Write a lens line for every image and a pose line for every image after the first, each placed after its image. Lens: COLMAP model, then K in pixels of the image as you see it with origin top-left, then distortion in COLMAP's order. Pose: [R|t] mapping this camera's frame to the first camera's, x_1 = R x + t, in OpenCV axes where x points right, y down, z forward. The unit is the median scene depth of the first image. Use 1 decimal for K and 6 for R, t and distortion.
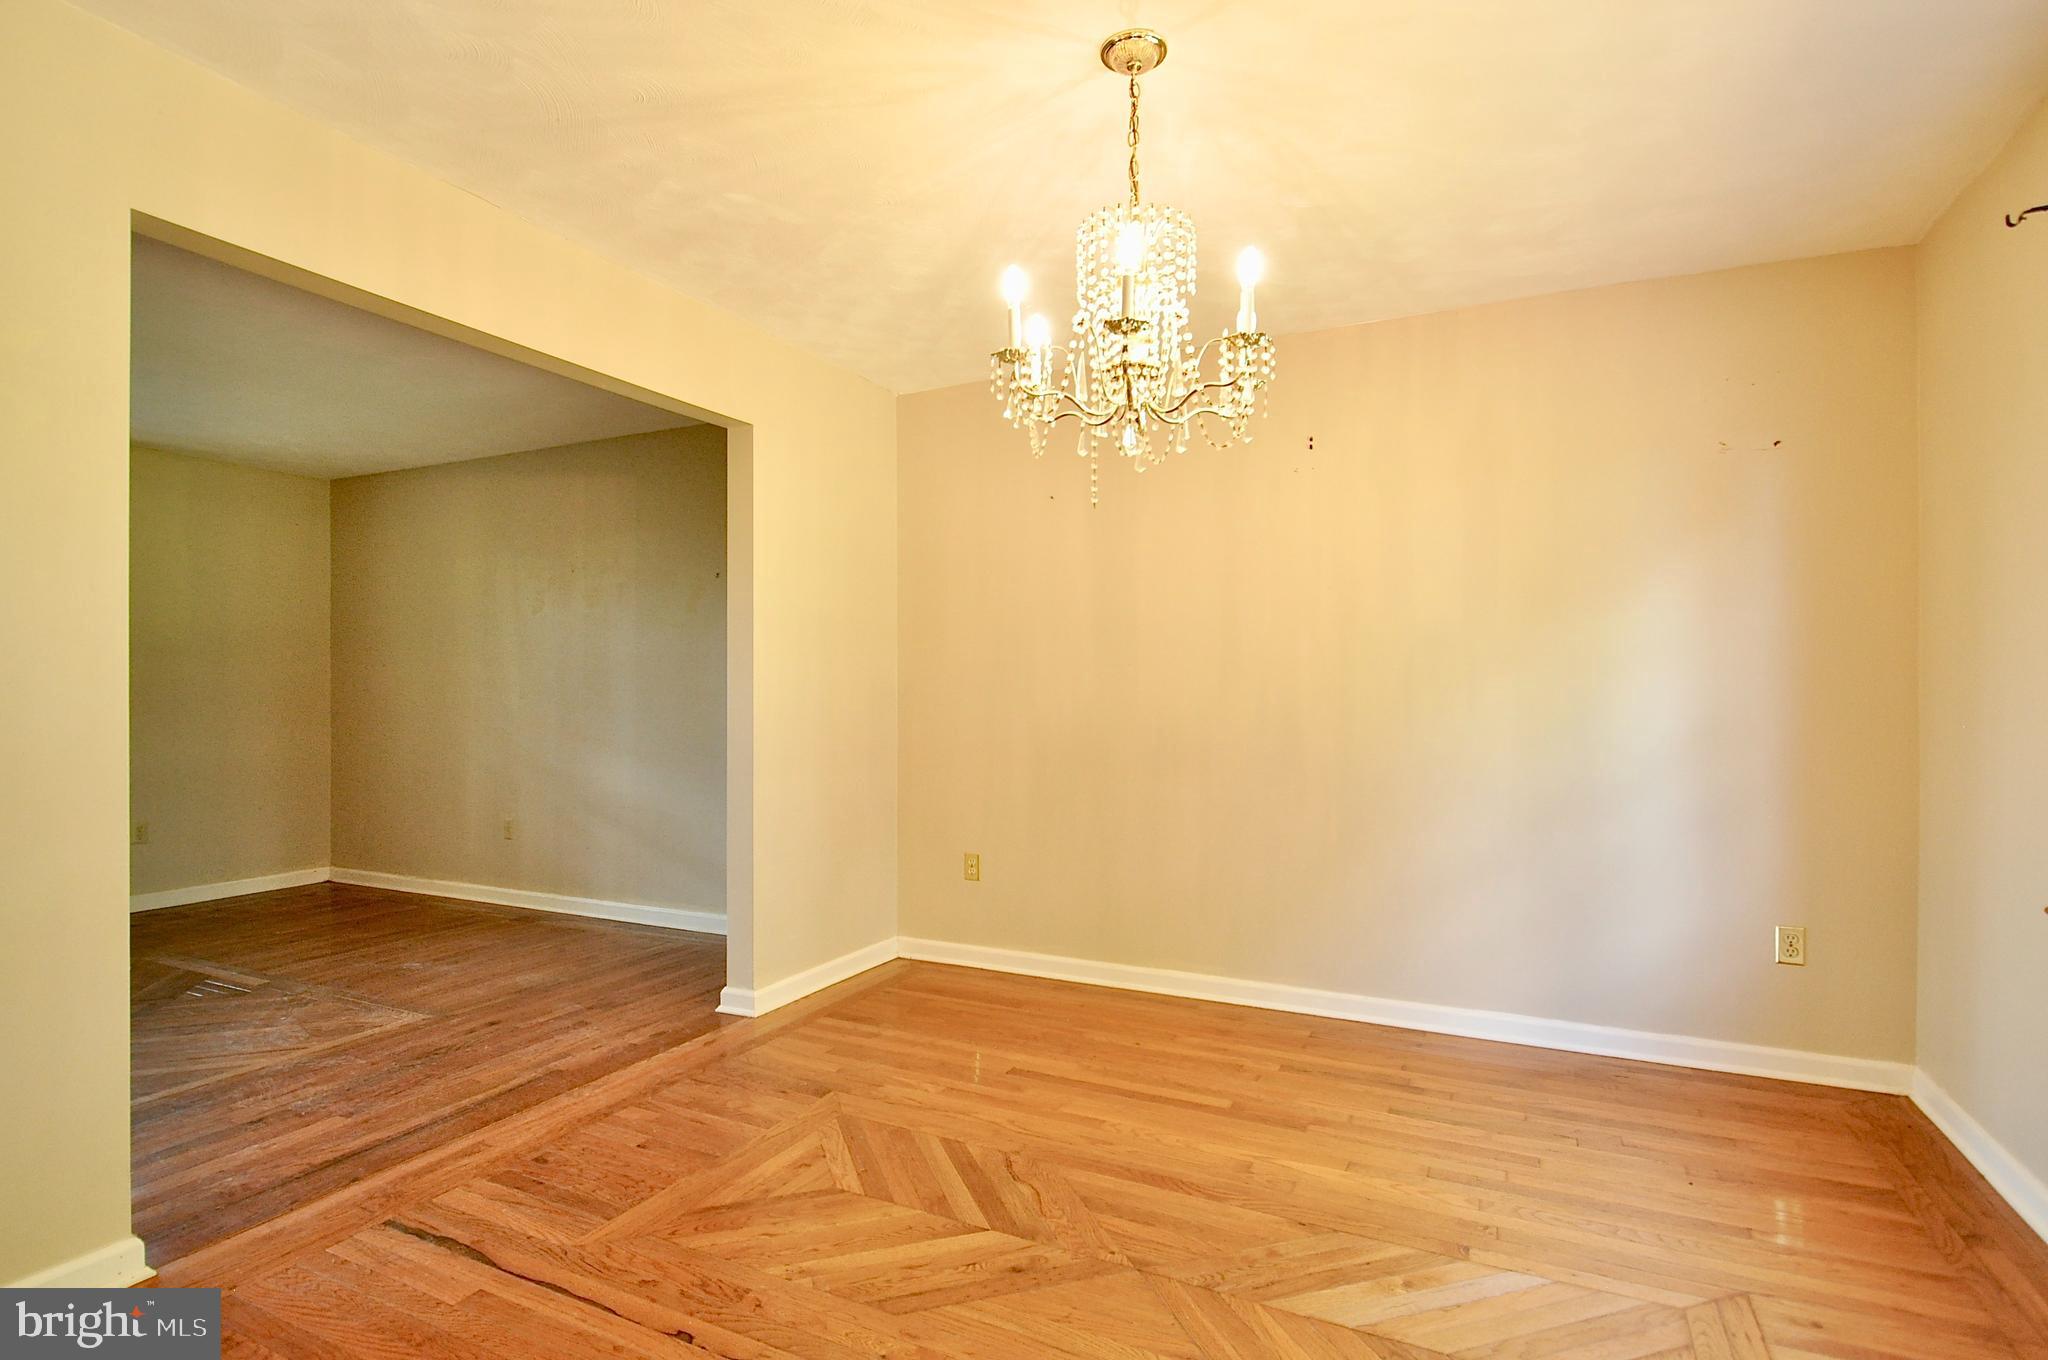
lens RADIAL K [[1014.7, 0, 1024.8], [0, 1014.7, 685.5], [0, 0, 1]] dist [0.002224, 0.000063]
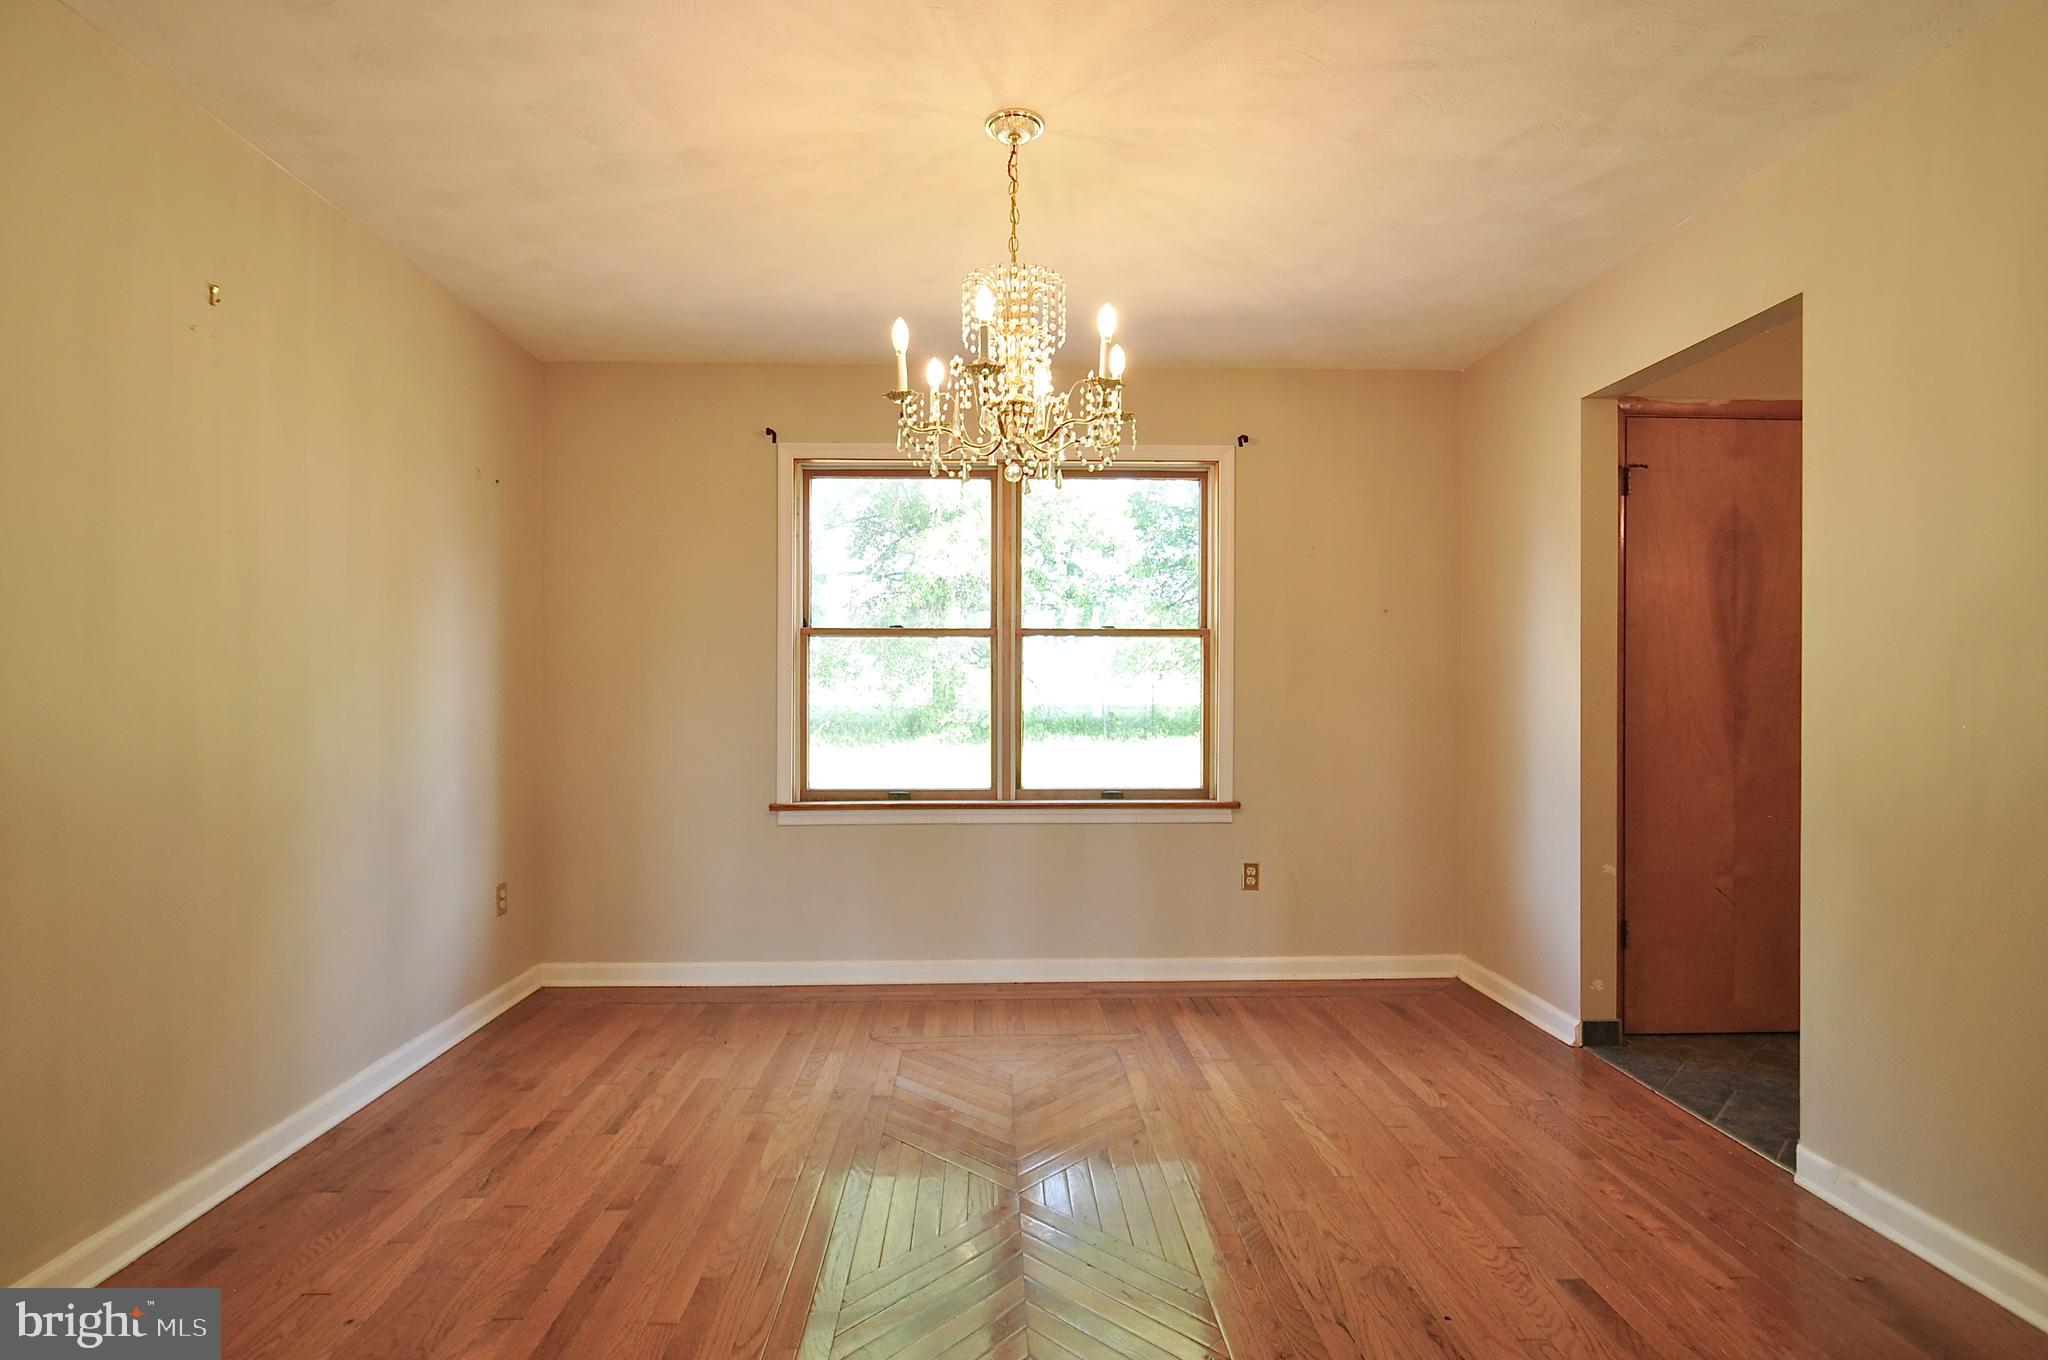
lens RADIAL K [[1072.4, 0, 1015.0], [0, 1072.4, 693.9], [0, 0, 1]] dist [-0.000277, 0.000054]
pose [[-0.472458, -0.005760, 0.881335, -0.683704], [-0.001674, 0.999983, 0.005638, 0.008992], [-0.881352, 0.001189, -0.472459, 1.139892]]
